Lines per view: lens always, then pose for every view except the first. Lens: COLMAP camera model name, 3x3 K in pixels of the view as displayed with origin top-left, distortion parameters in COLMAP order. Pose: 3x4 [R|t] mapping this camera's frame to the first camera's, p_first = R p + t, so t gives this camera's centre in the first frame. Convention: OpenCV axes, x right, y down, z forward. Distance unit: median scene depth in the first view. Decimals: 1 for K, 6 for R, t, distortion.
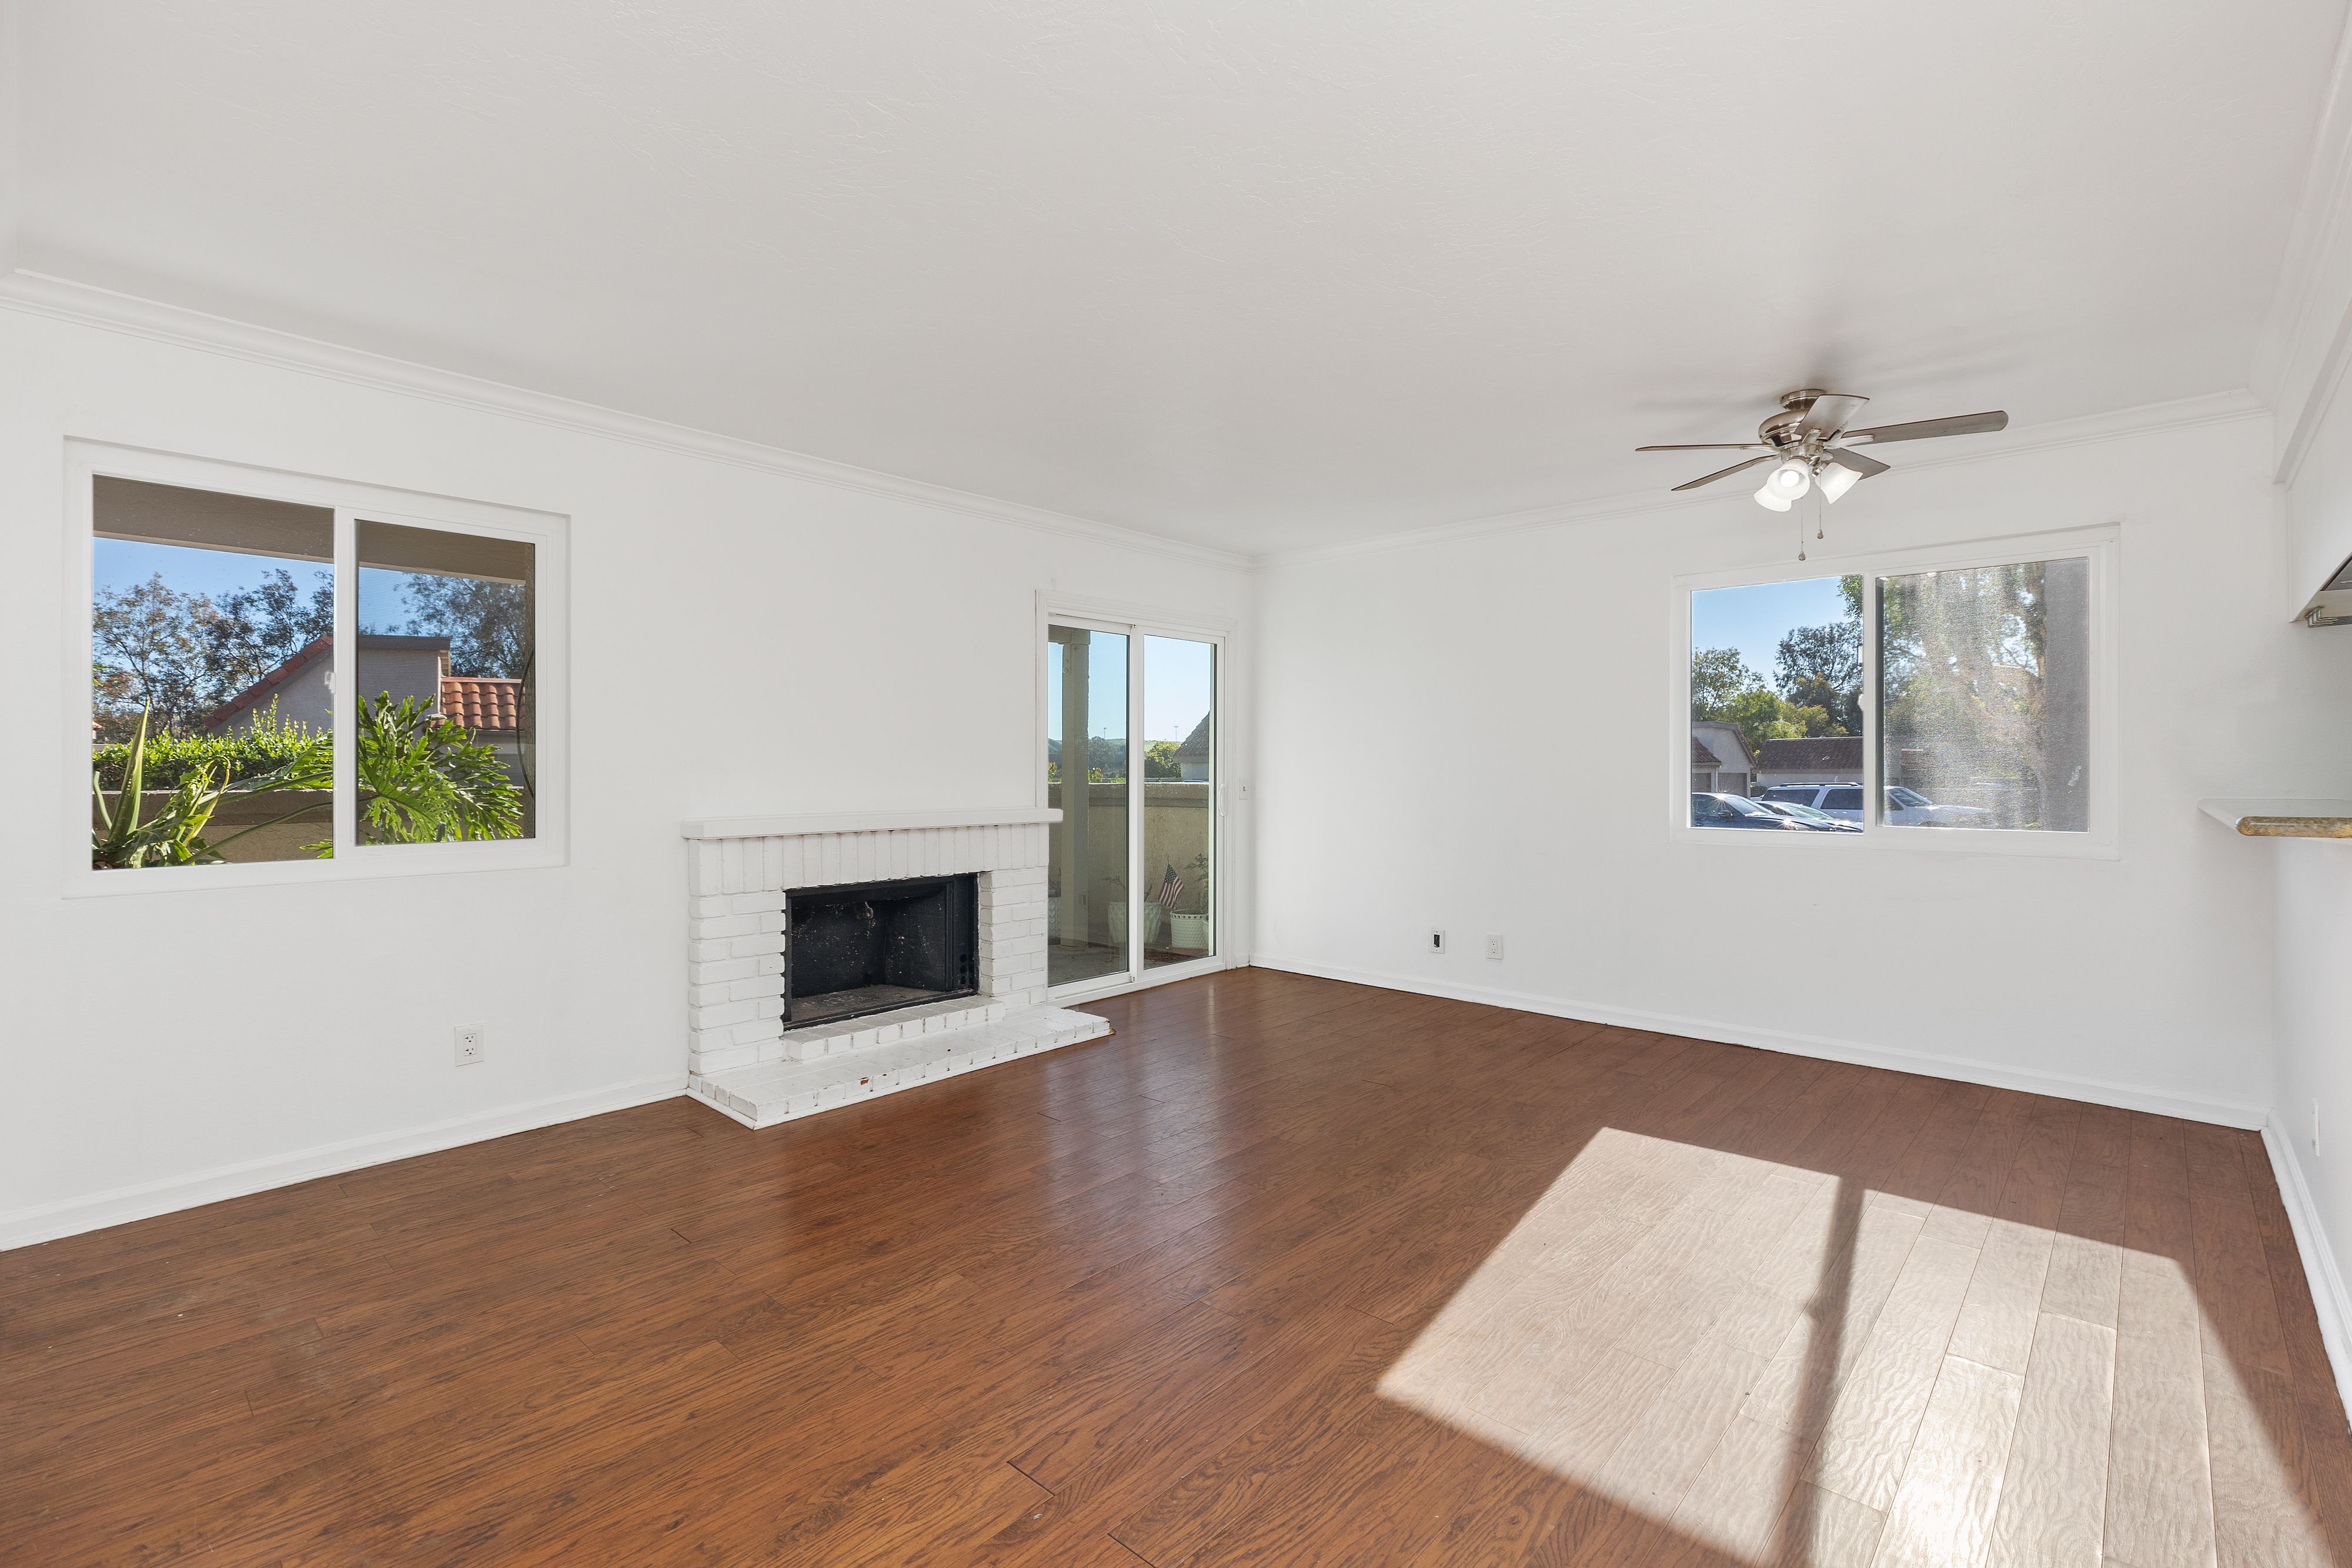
lens RADIAL K [[1066.5, 0, 1173.3], [0, 1066.5, 773.8], [0, 0, 1]] dist [0.007927, -0.001080]
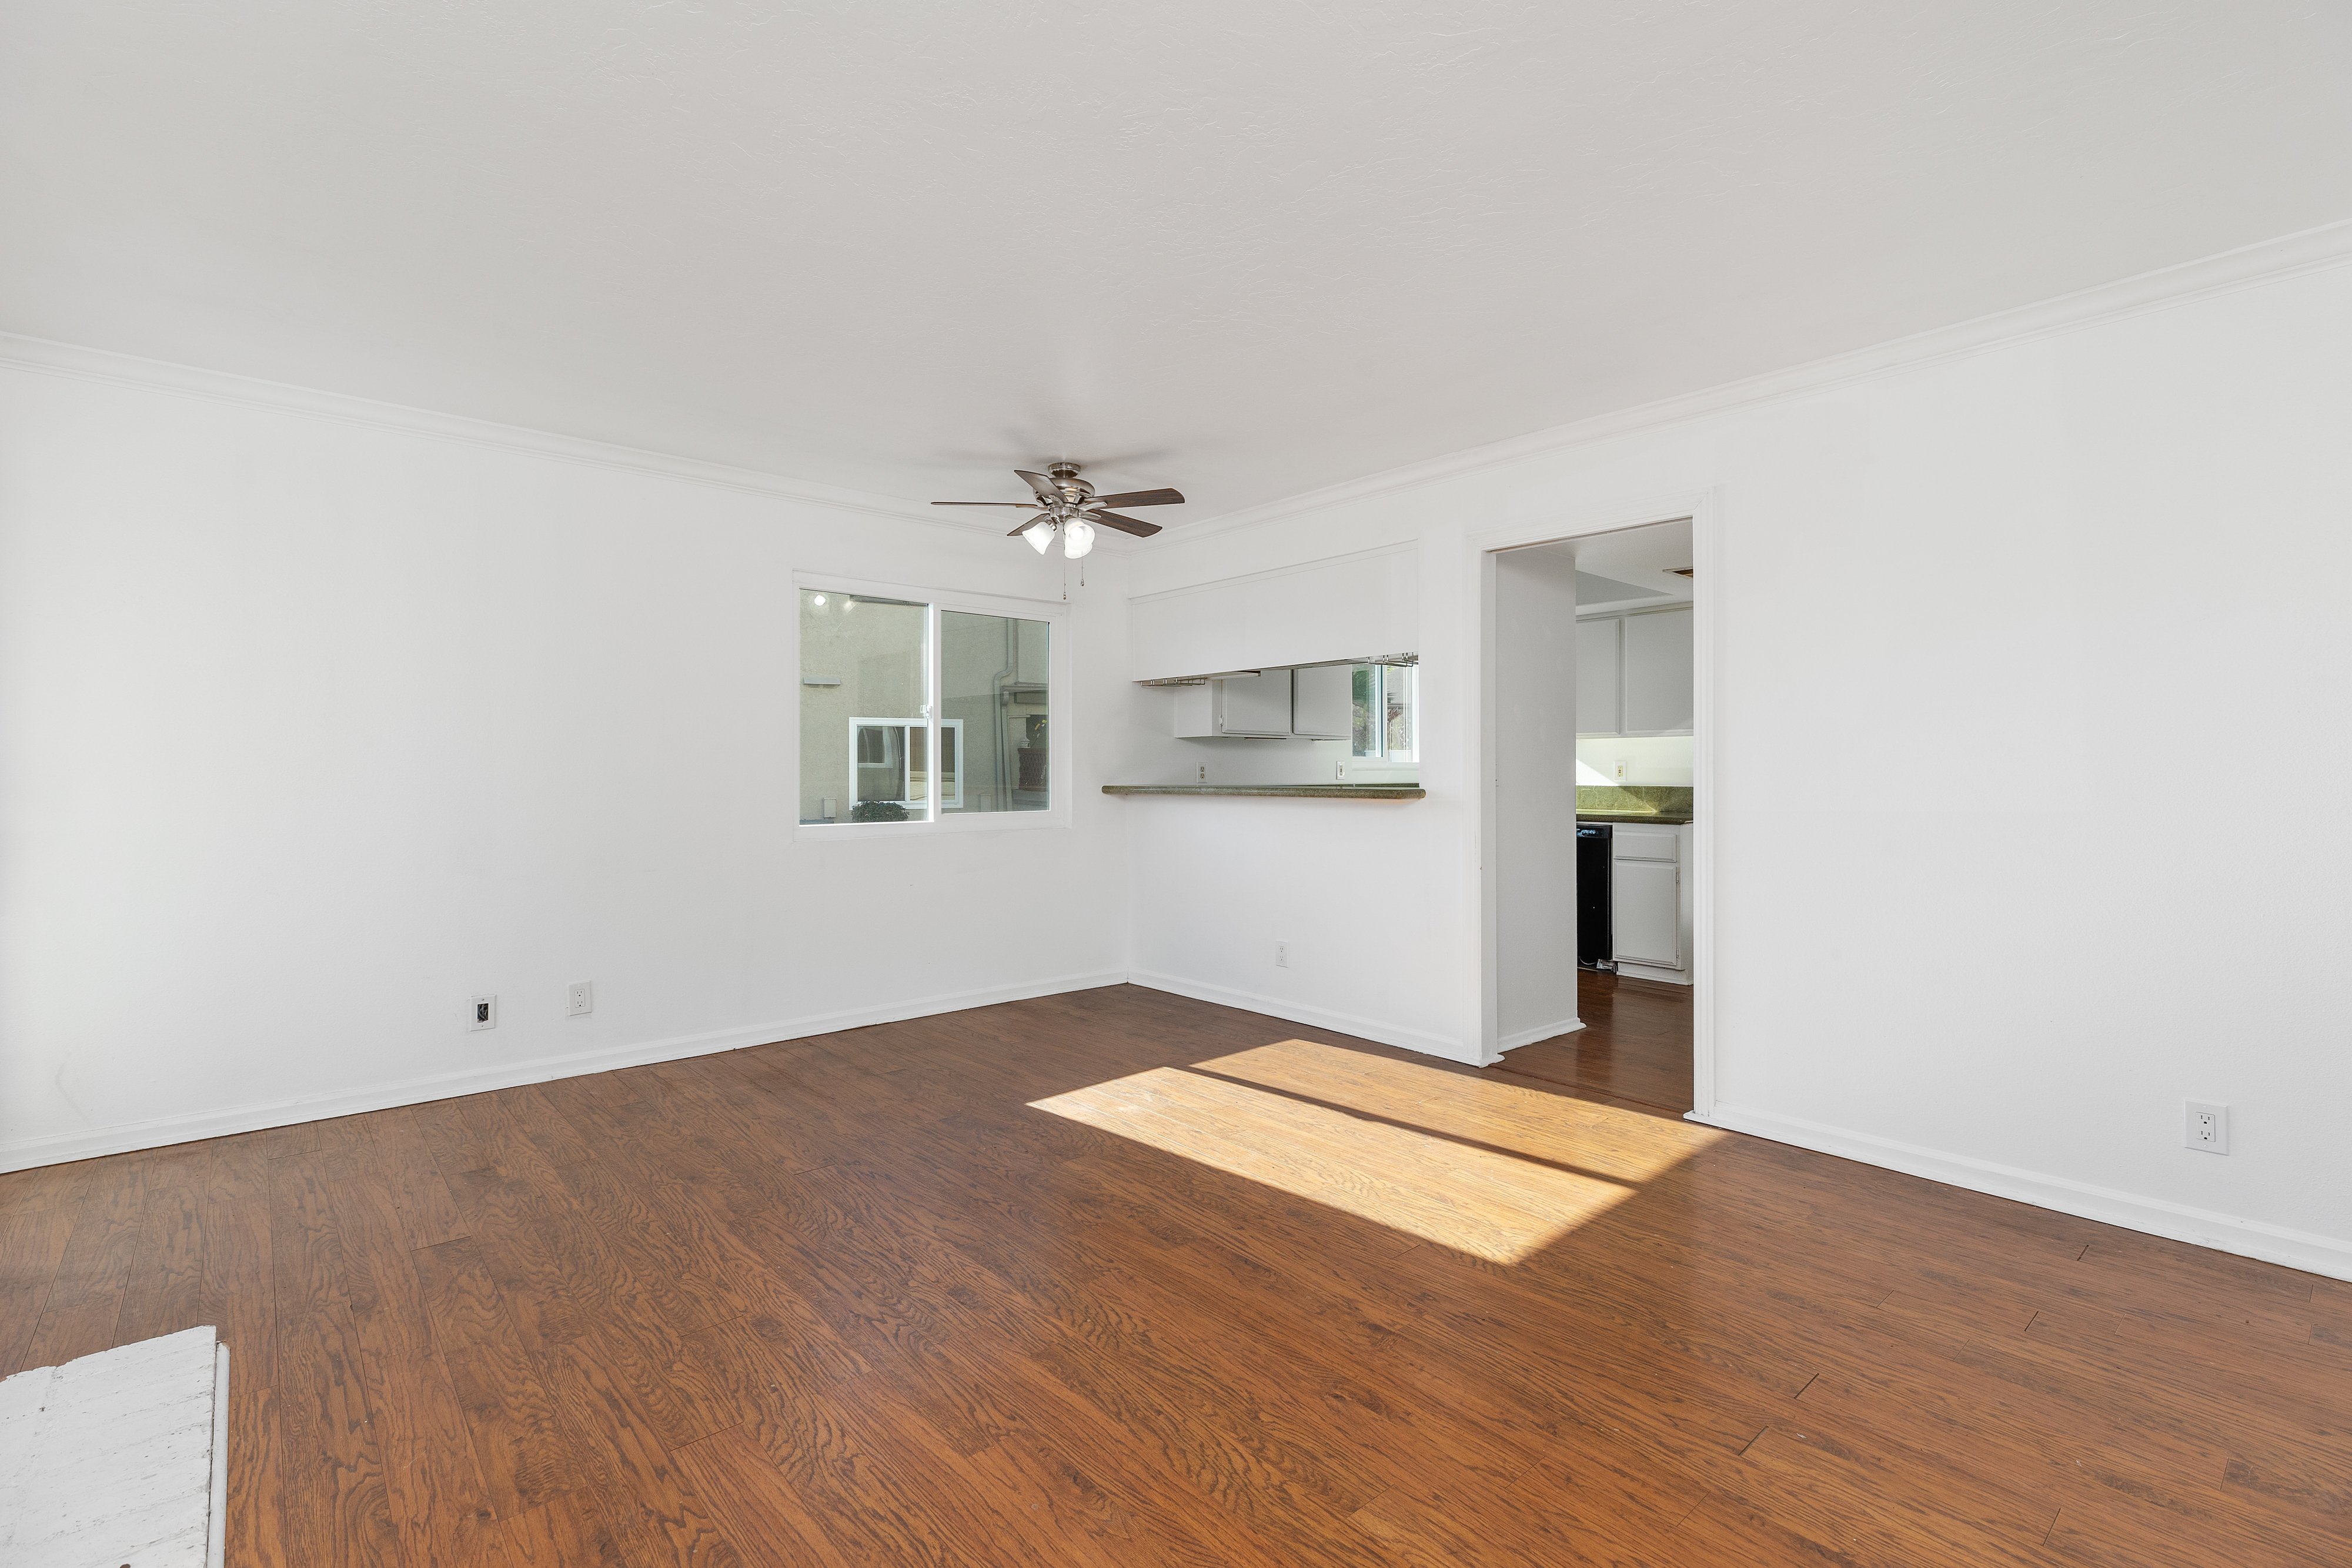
lens RADIAL K [[1066.5, 0, 1164.6], [0, 1066.5, 778.7], [0, 0, 1]] dist [0.007927, -0.001080]
pose [[0.103929, -0.010778, 0.994526, -0.632186], [0.005749, 0.999931, 0.010236, -0.002963], [-0.994568, 0.004654, 0.103984, 0.749935]]
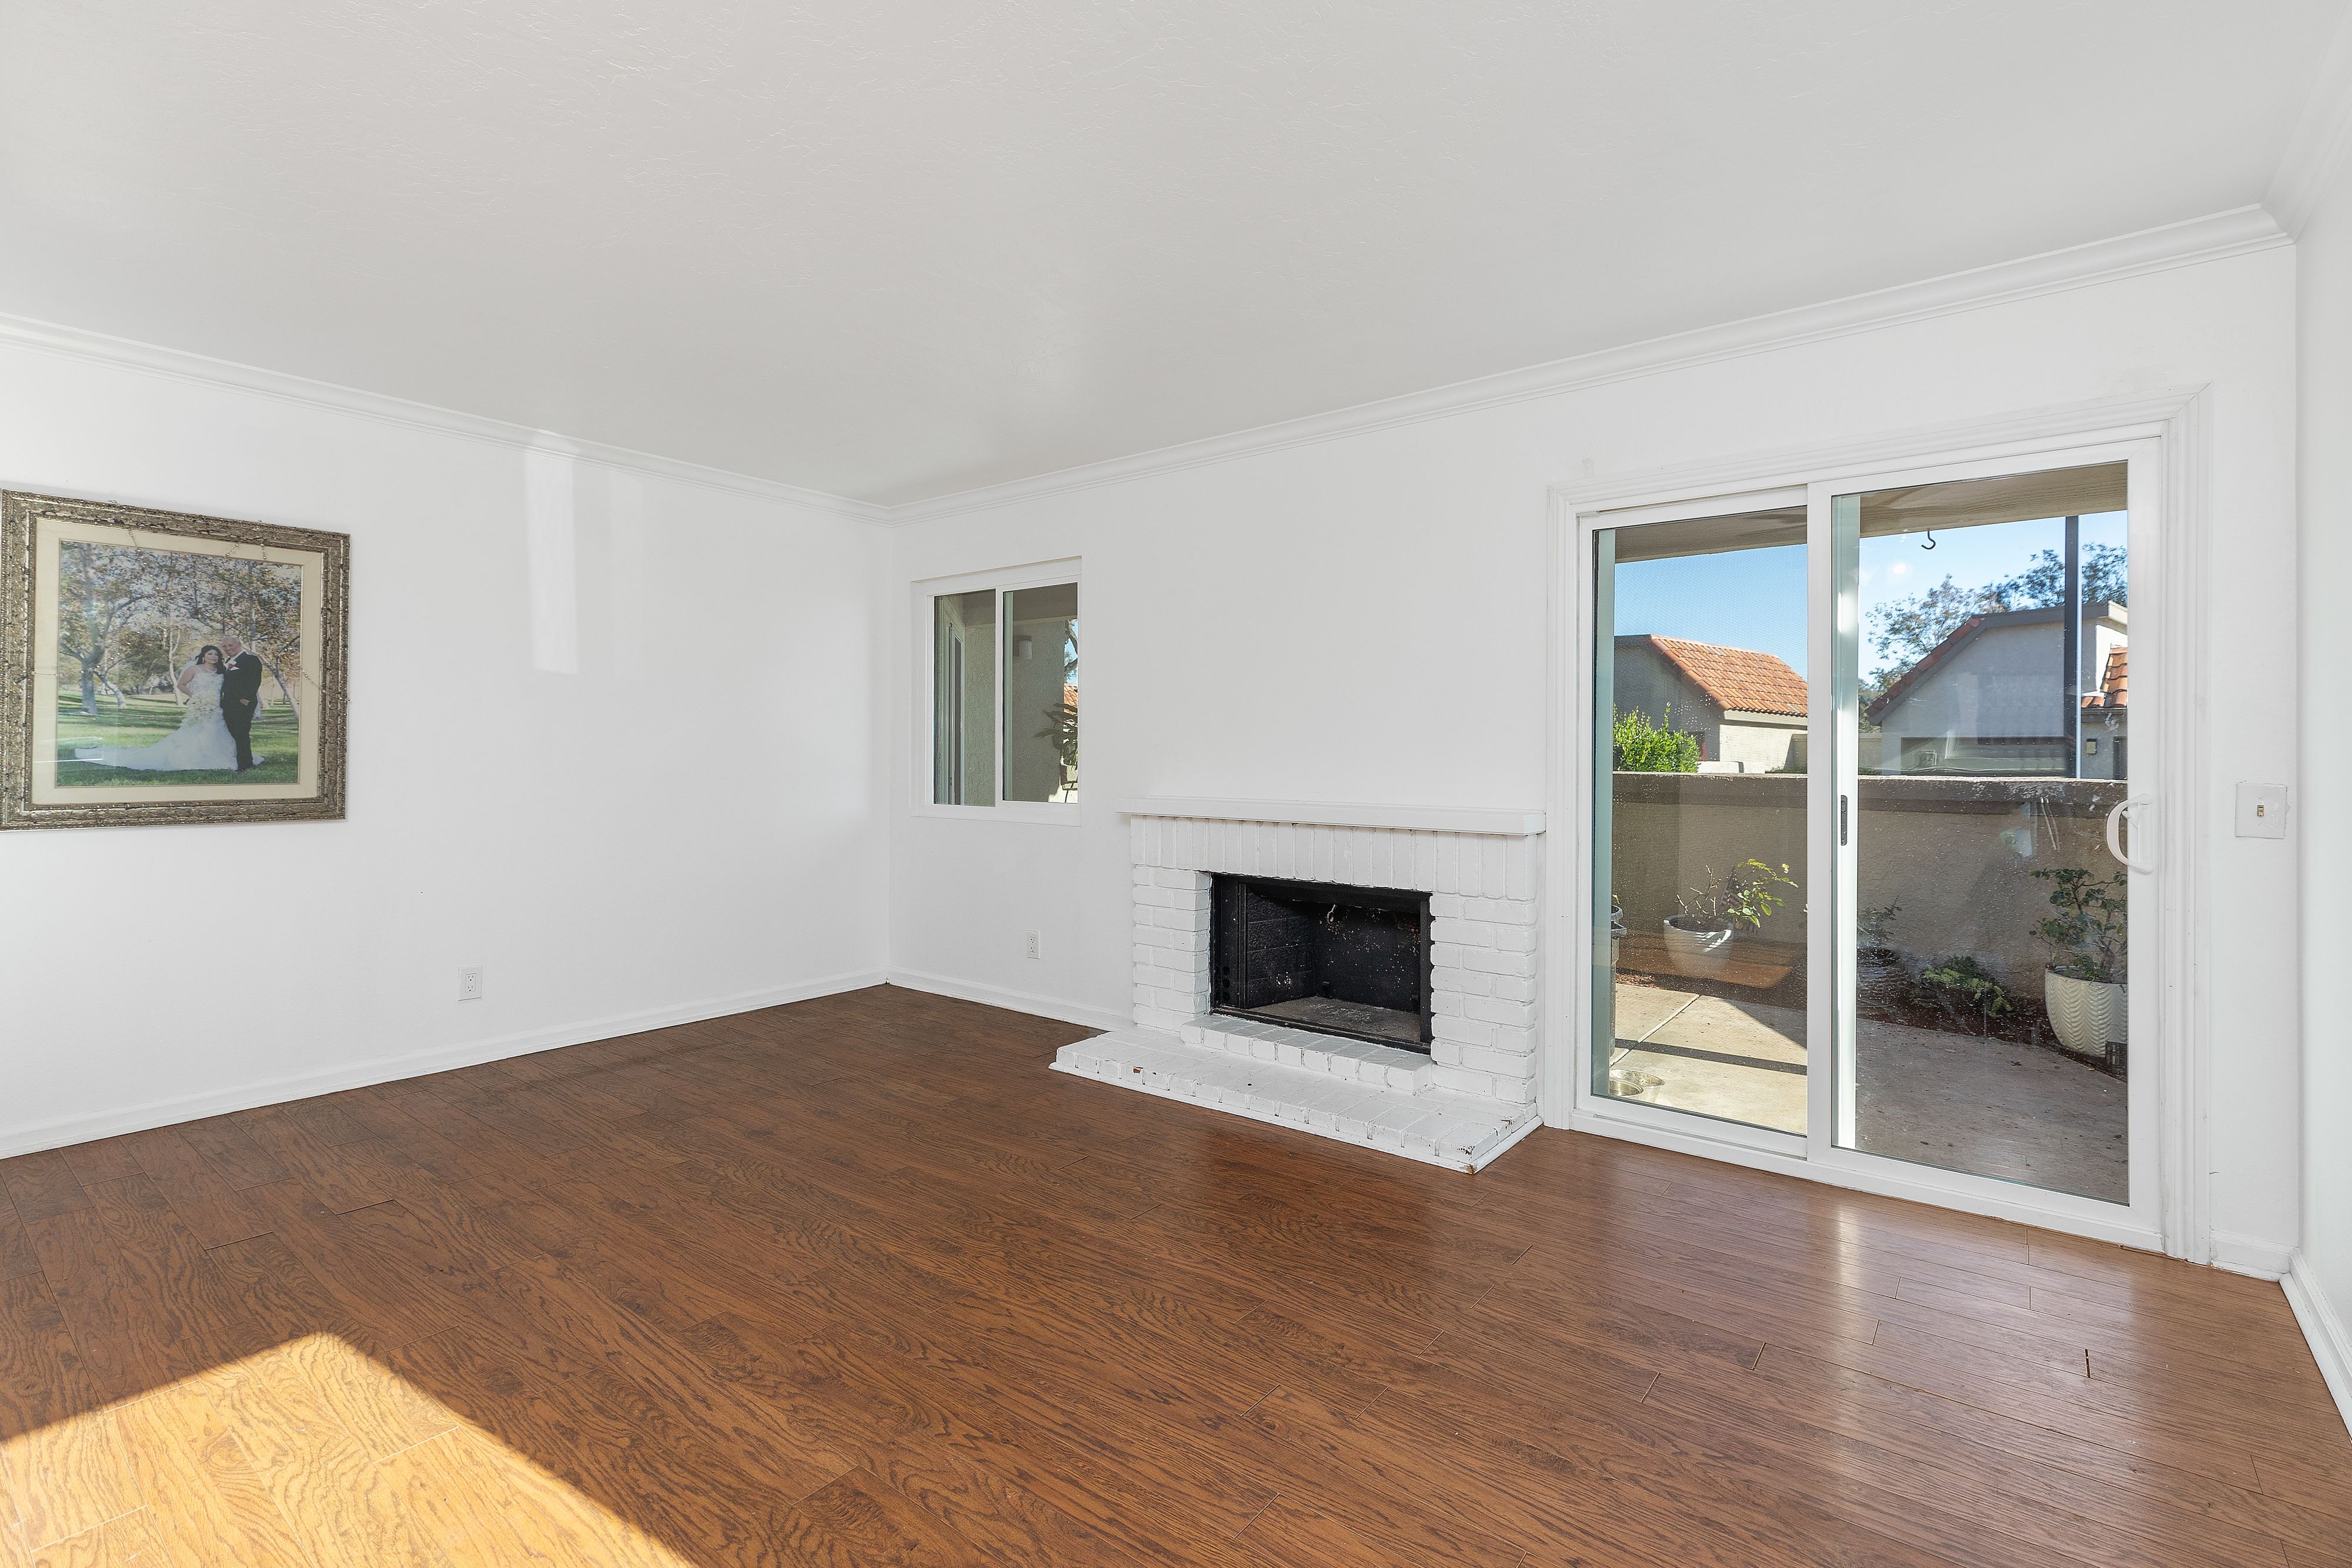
lens RADIAL K [[1066.5, 0, 1130.8], [0, 1066.5, 746.2], [0, 0, 1]] dist [0.007927, -0.001080]
pose [[0.061351, -0.004816, -0.998105, 0.761786], [-0.008605, 0.999949, -0.005354, -0.005536], [0.998079, 0.008918, 0.061306, 1.027434]]
